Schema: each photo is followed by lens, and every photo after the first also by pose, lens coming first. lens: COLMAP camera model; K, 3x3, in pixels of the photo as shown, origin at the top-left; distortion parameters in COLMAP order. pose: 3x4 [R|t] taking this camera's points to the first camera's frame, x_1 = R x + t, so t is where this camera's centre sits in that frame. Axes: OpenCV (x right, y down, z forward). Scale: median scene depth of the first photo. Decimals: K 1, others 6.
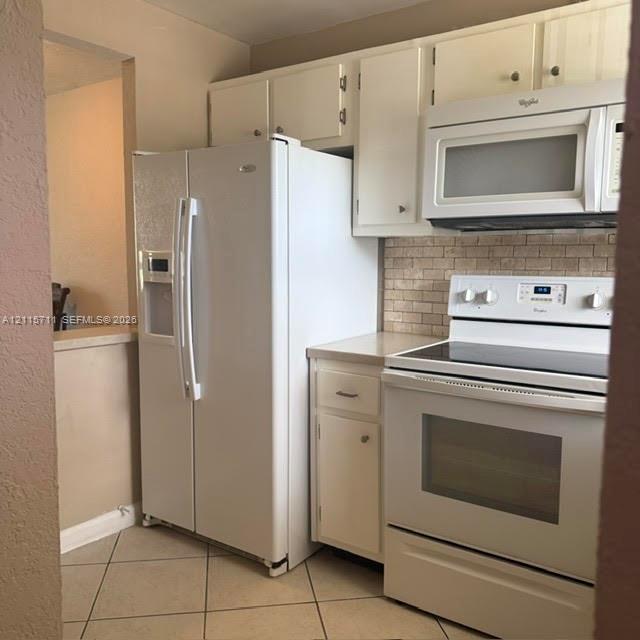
lens RADIAL K [[600.1, 0, 320.1], [0, 600.1, 332.4], [0, 0, 1]] dist [0.114313, -0.189378]
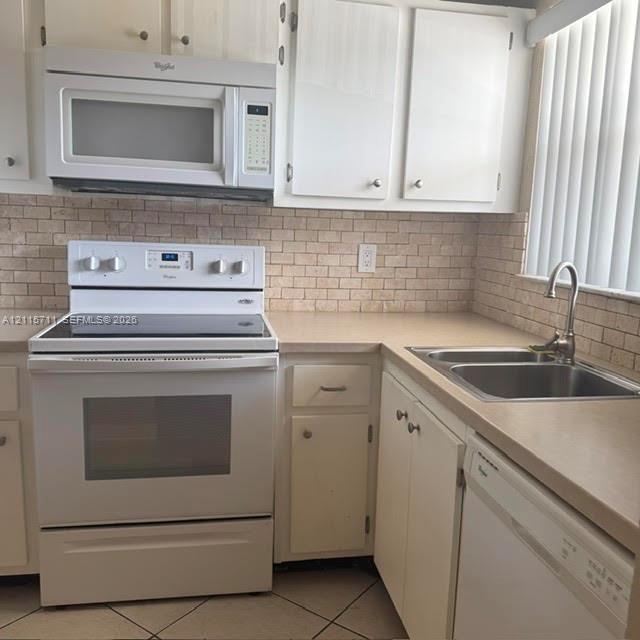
lens RADIAL K [[600.1, 0, 320.1], [0, 600.1, 332.4], [0, 0, 1]] dist [0.114313, -0.189378]
pose [[0.712874, -0.107647, 0.692981, -0.173111], [0.055805, 0.993723, 0.096957, -0.027974], [-0.699068, -0.030446, 0.714407, 0.092147]]
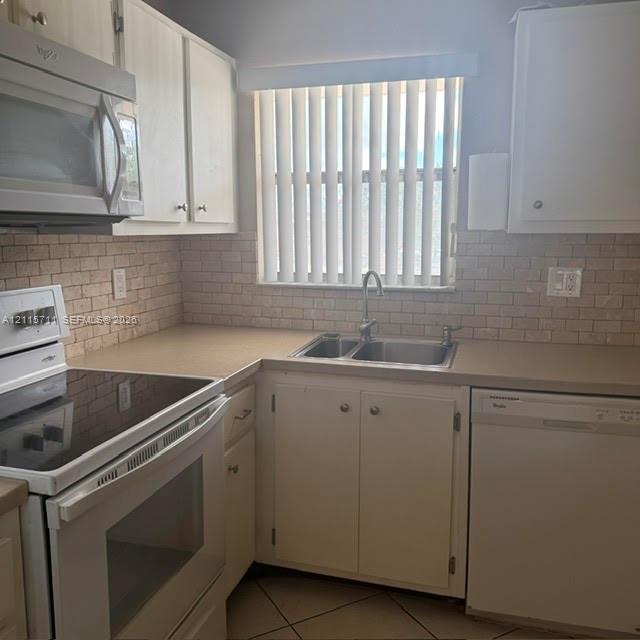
lens RADIAL K [[600.1, 0, 320.1], [0, 600.1, 332.4], [0, 0, 1]] dist [0.114313, -0.189378]
pose [[-0.328556, -0.168998, 0.929242, -0.397063], [0.109024, 0.970499, 0.215049, -0.152840], [-0.938171, 0.171965, -0.300438, 0.819983]]
